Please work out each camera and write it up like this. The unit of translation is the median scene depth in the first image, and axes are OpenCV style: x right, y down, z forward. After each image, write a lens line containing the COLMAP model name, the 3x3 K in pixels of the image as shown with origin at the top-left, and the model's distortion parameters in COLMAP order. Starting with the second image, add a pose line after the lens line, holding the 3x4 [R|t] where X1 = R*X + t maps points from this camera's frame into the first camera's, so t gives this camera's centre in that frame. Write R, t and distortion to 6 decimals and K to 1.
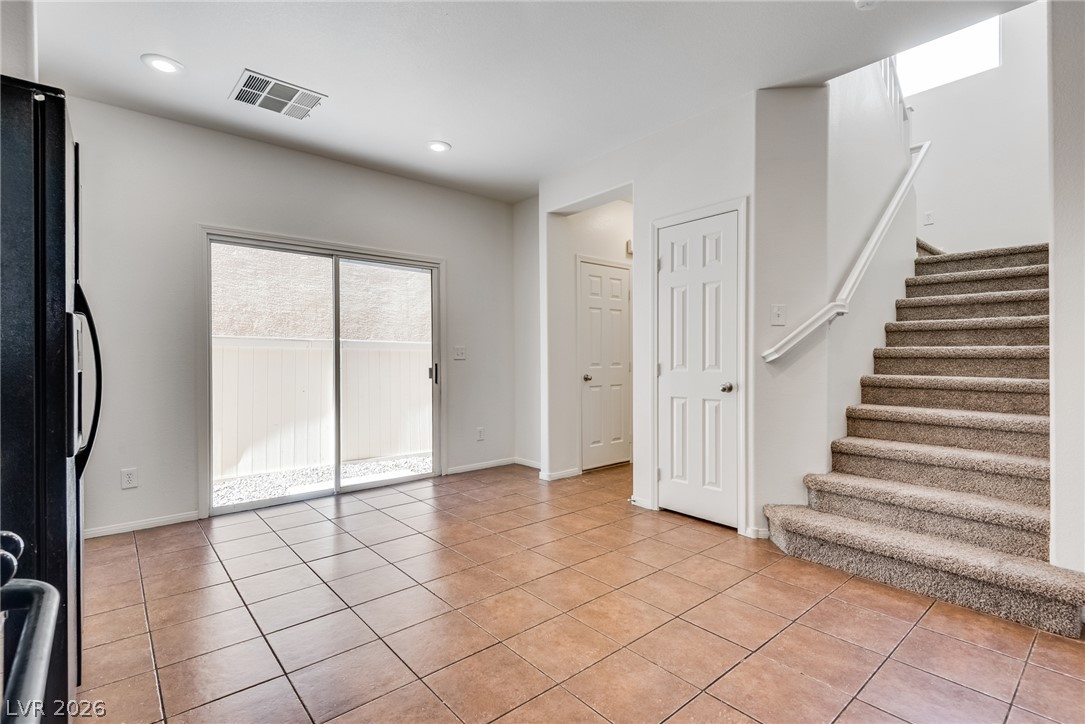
lens RADIAL K [[501.2, 0, 550.1], [0, 501.2, 358.2], [0, 0, 1]] dist [0.019613, -0.001189]
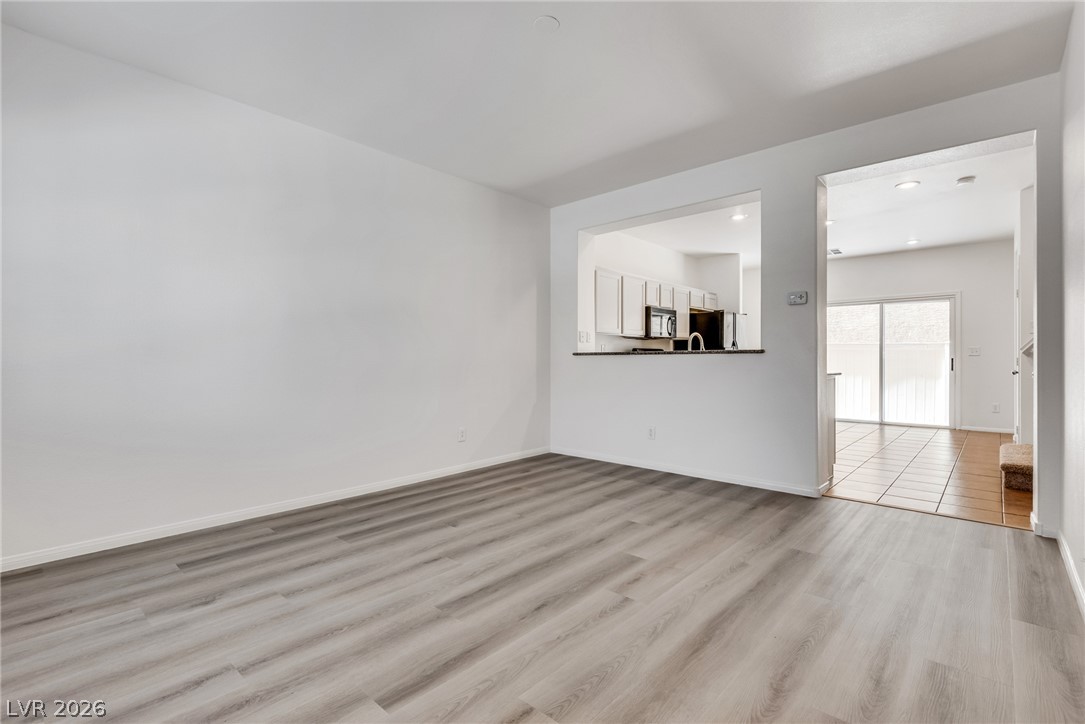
lens RADIAL K [[501.2, 0, 550.1], [0, 501.2, 358.2], [0, 0, 1]] dist [0.019613, -0.001189]
pose [[0.129963, 0.000006, -0.991519, 1.626461], [0.002639, 0.999996, 0.000352, 0.009513], [0.991515, -0.002662, 0.129962, -0.634646]]
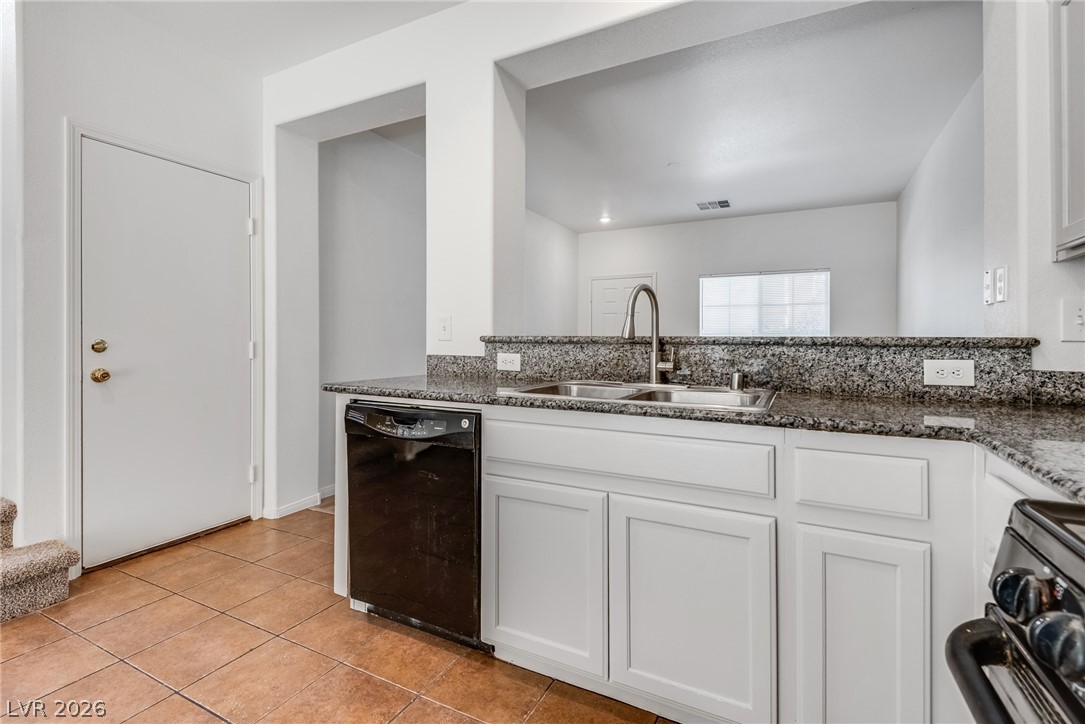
lens RADIAL K [[494.8, 0, 543.3], [0, 494.8, 340.6], [0, 0, 1]] dist [0.023709, -0.000337]
pose [[-0.368035, 0.003137, 0.929807, -0.188616], [-0.004115, 0.999979, -0.005003, 0.002174], [-0.929803, -0.005667, -0.368014, 0.254962]]
